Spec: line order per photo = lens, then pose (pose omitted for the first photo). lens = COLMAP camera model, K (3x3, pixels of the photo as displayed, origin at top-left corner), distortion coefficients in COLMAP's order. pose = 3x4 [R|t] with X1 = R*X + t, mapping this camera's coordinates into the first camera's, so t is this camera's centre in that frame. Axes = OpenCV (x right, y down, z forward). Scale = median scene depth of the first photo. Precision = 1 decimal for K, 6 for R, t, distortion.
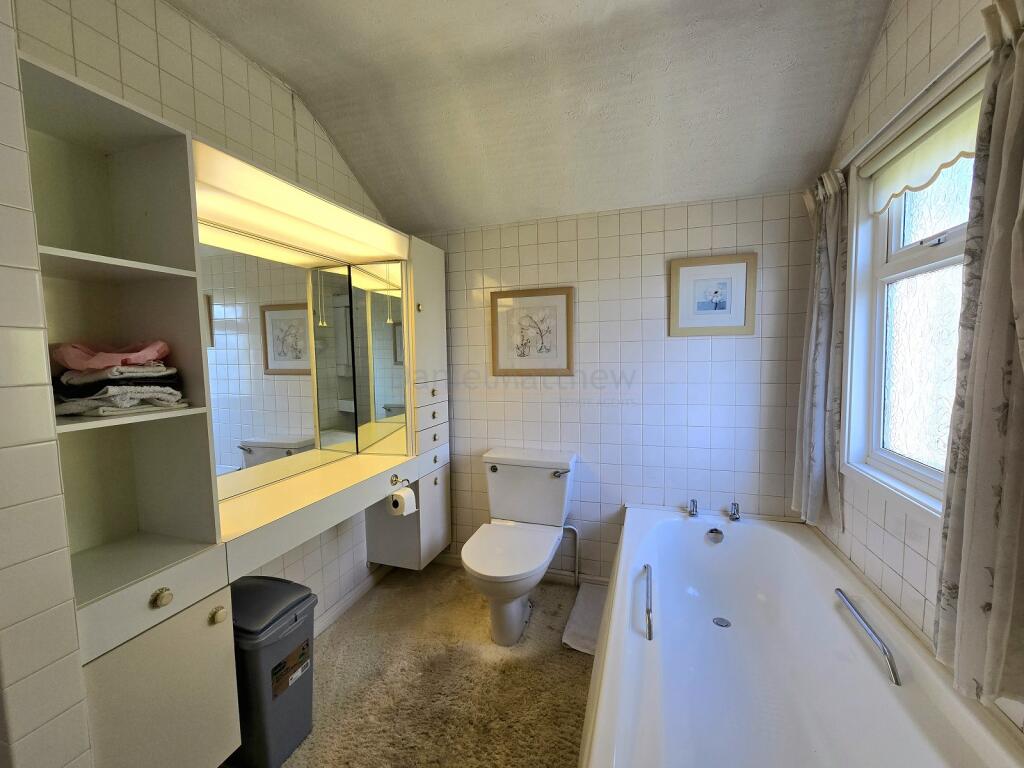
lens RADIAL K [[419.5, 0, 515.6], [0, 419.5, 384.5], [0, 0, 1]] dist [-0.002537, 0.001130]
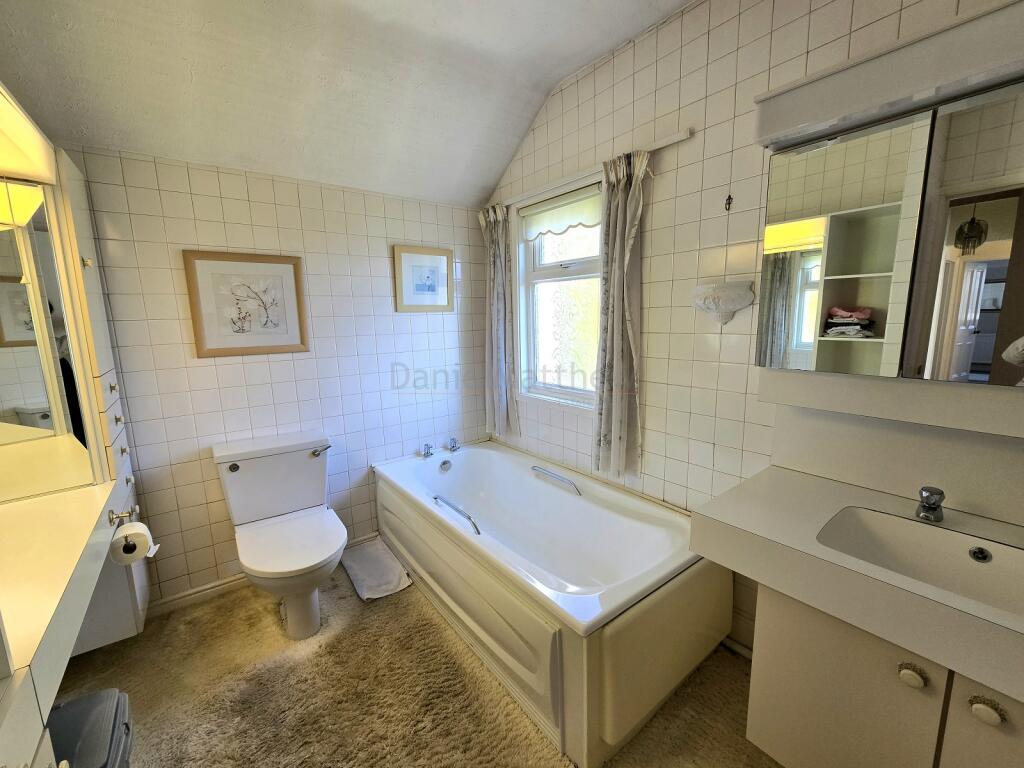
lens RADIAL K [[419.5, 0, 515.6], [0, 419.5, 384.5], [0, 0, 1]] dist [-0.002537, 0.001130]
pose [[0.572215, -0.126058, 0.810357, -0.424356], [0.066455, 0.991994, 0.107388, -0.019036], [-0.817407, -0.007597, 0.576011, 0.061903]]
